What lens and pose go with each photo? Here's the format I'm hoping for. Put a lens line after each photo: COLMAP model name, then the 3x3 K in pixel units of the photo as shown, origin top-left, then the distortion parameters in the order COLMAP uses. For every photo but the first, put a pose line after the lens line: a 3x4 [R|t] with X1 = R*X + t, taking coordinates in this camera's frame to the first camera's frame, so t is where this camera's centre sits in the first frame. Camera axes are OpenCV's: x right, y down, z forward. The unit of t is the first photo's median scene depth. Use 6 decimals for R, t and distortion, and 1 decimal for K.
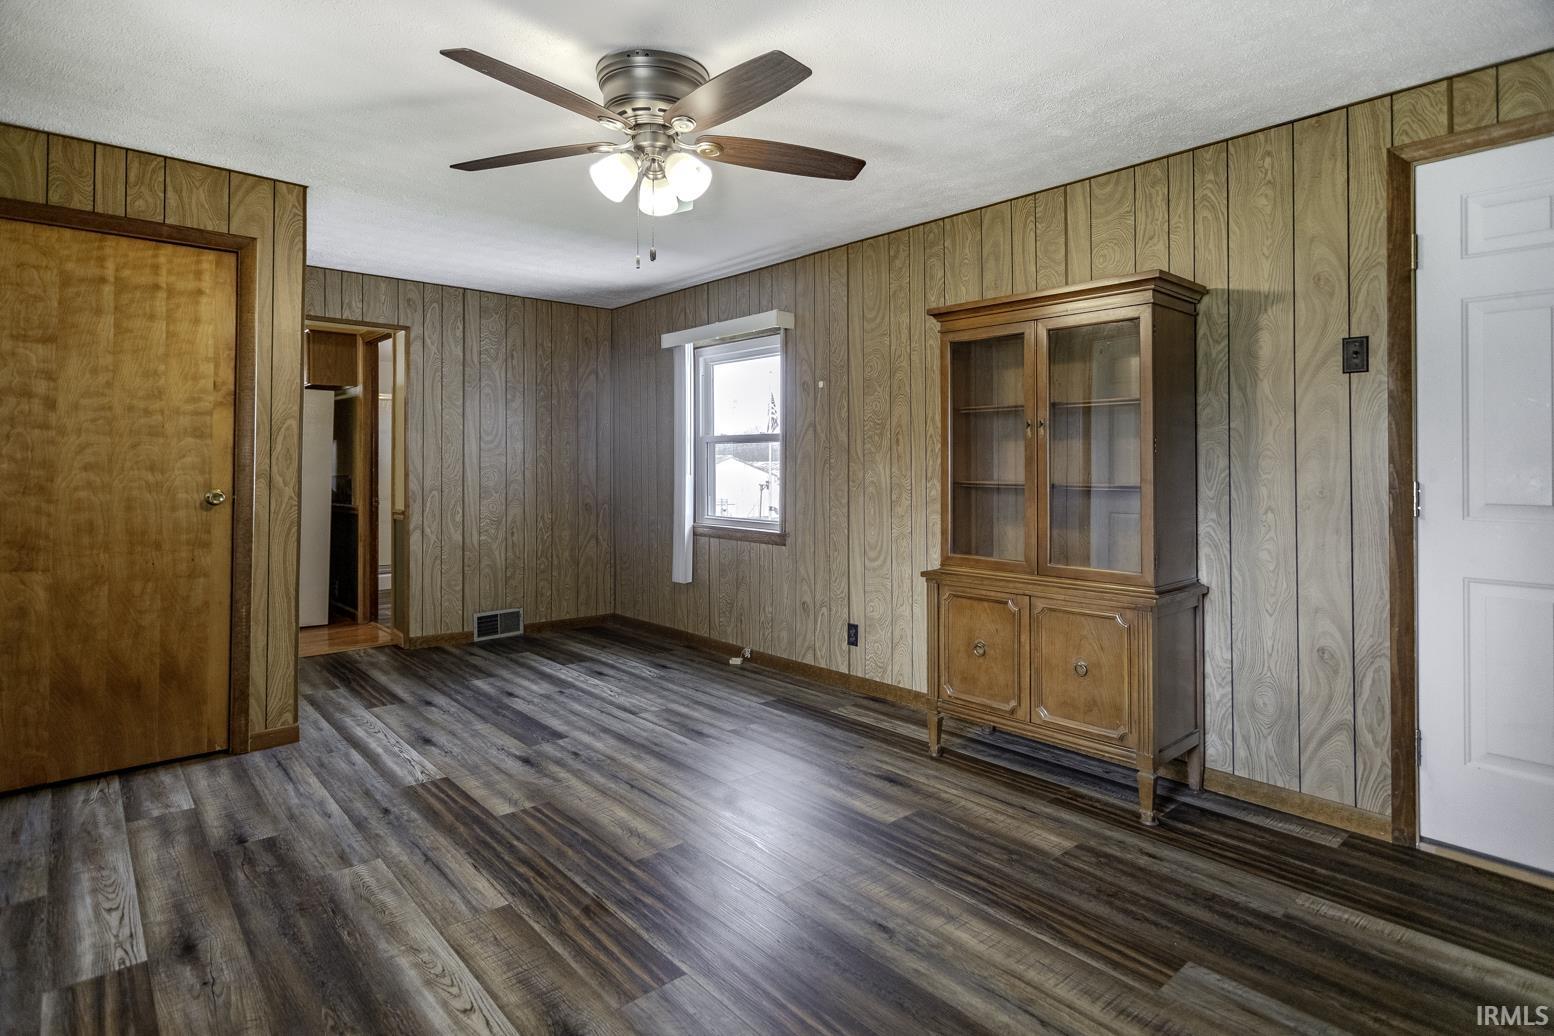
lens RADIAL K [[794.1, 0, 772.6], [0, 794.1, 455.1], [0, 0, 1]] dist [-0.004654, 0.000594]
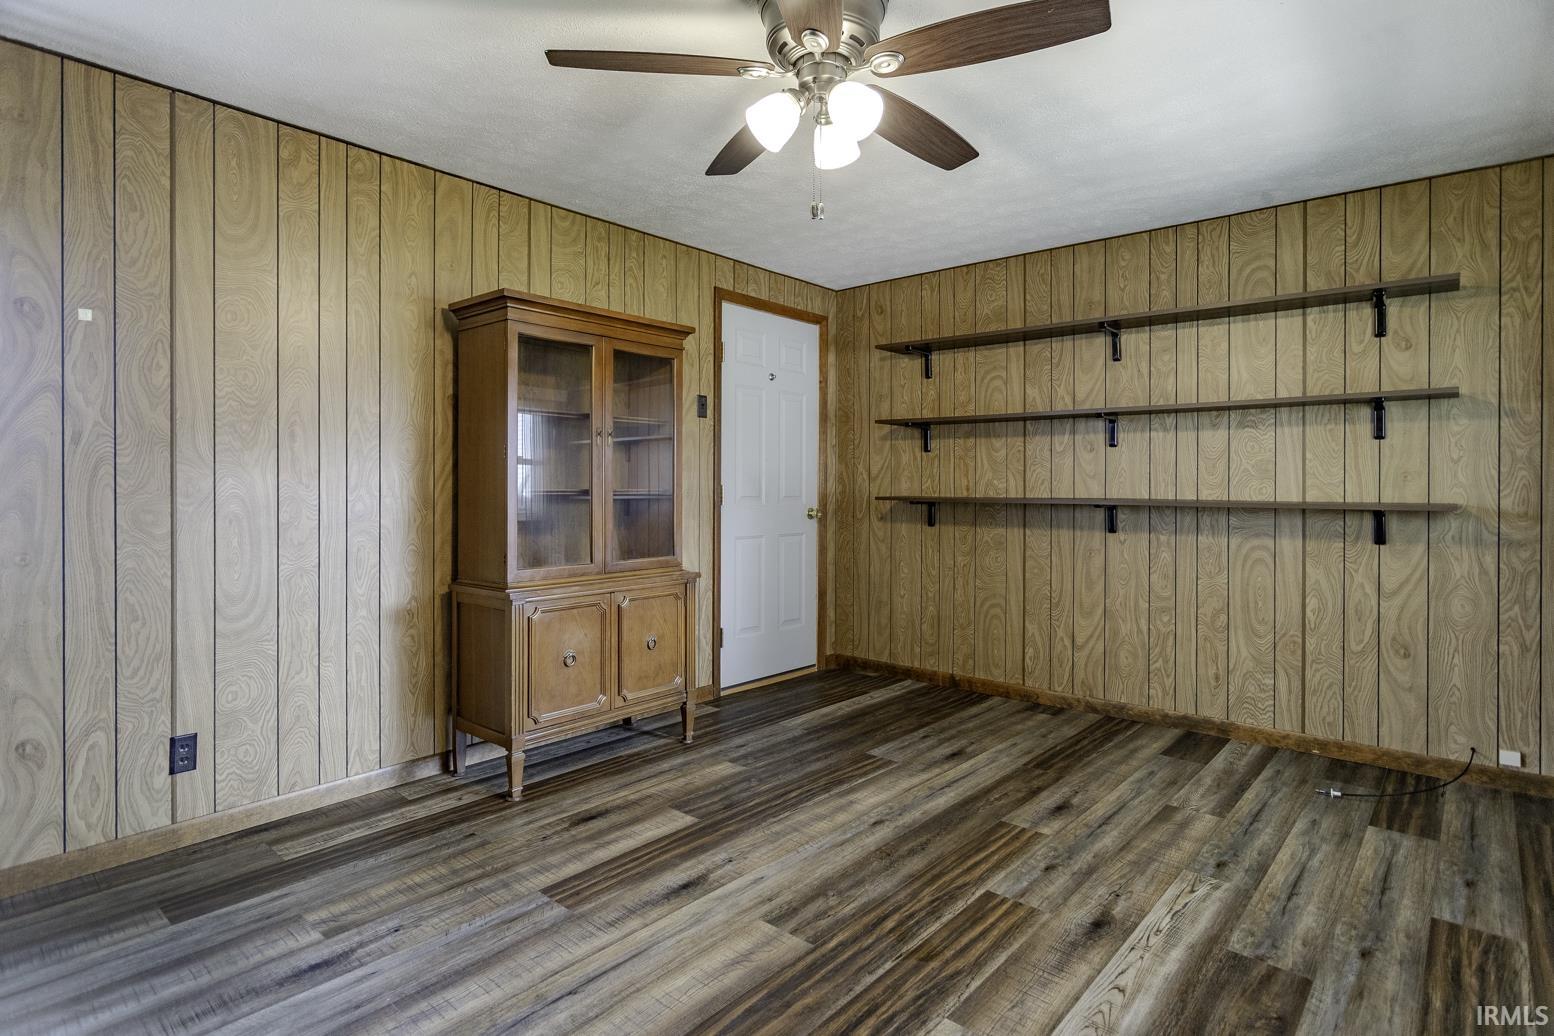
lens RADIAL K [[794.1, 0, 785.5], [0, 794.1, 489.0], [0, 0, 1]] dist [-0.004654, 0.000594]
pose [[-0.120079, -0.003178, 0.992759, -0.961343], [-0.010204, 0.999946, 0.001967, 0.039461], [-0.992712, -0.009894, -0.120104, 1.110590]]
